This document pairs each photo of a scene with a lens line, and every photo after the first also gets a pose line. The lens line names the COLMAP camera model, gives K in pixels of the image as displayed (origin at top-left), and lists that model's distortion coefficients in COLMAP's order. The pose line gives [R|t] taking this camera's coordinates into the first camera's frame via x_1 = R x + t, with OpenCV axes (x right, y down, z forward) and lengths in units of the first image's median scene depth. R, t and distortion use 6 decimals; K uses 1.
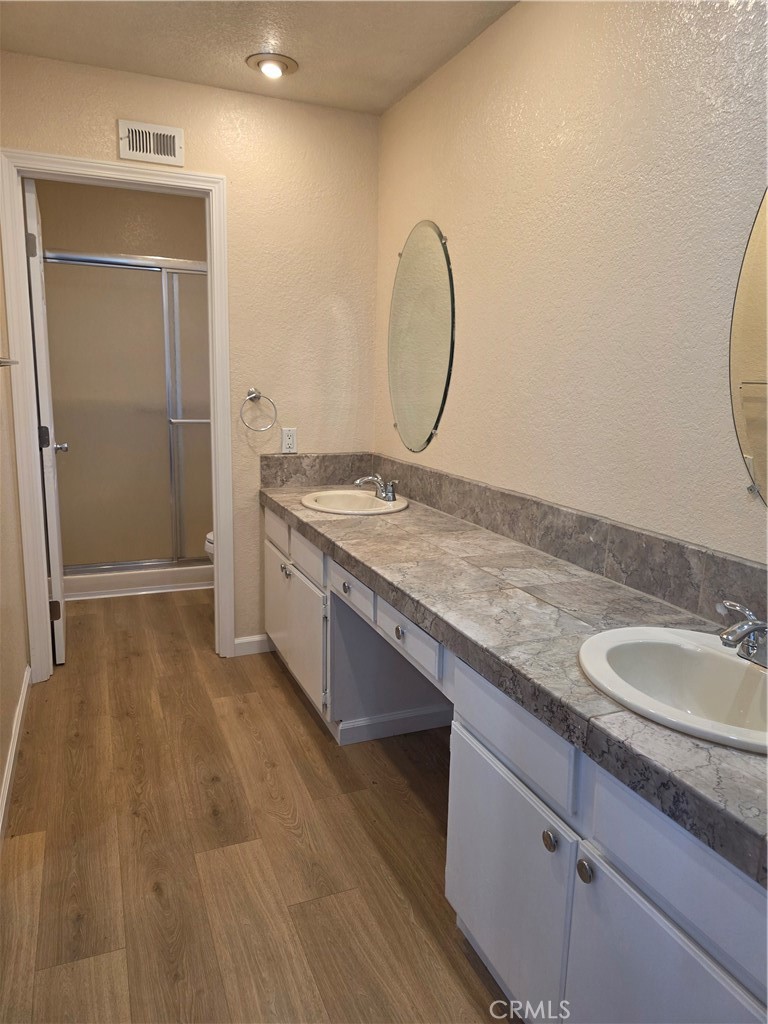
lens RADIAL K [[682.8, 0, 384.0], [0, 682.8, 512.0], [0, 0, 1]] dist [0.071275, -0.074094]
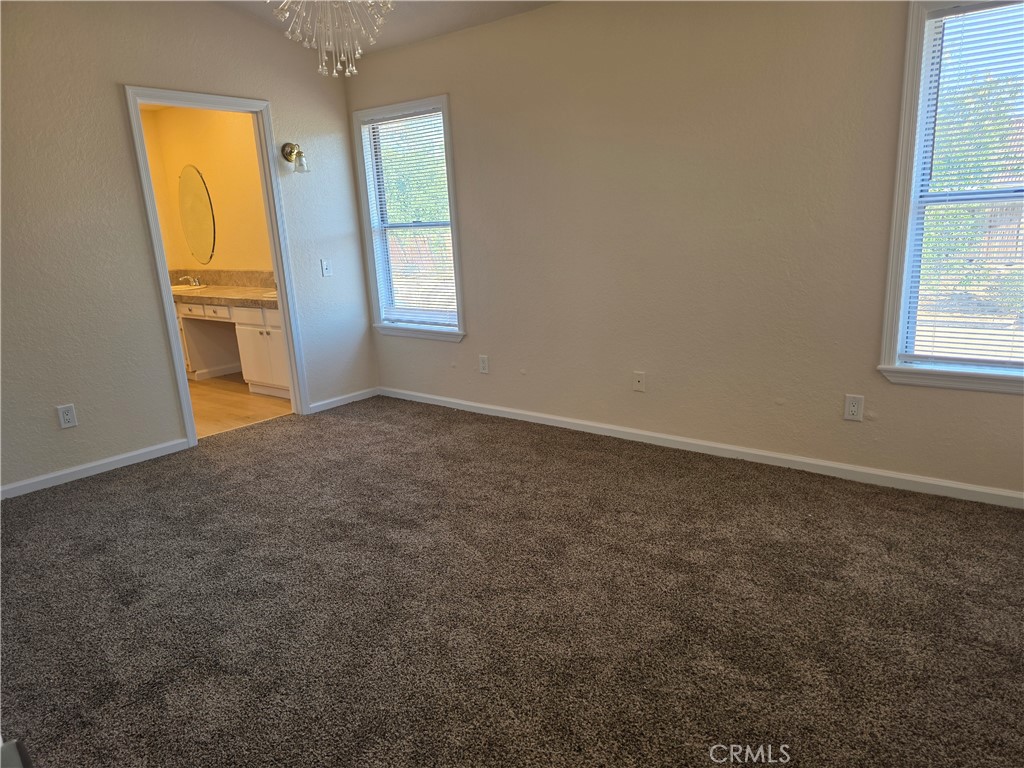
lens RADIAL K [[682.8, 0, 506.4], [0, 682.8, 389.9], [0, 0, 1]] dist [0.071275, -0.074094]
pose [[0.881990, -0.181730, 0.434819, -0.172932], [0.164182, 0.983345, 0.077955, 0.363527], [-0.441744, 0.002634, 0.897137, -1.774694]]
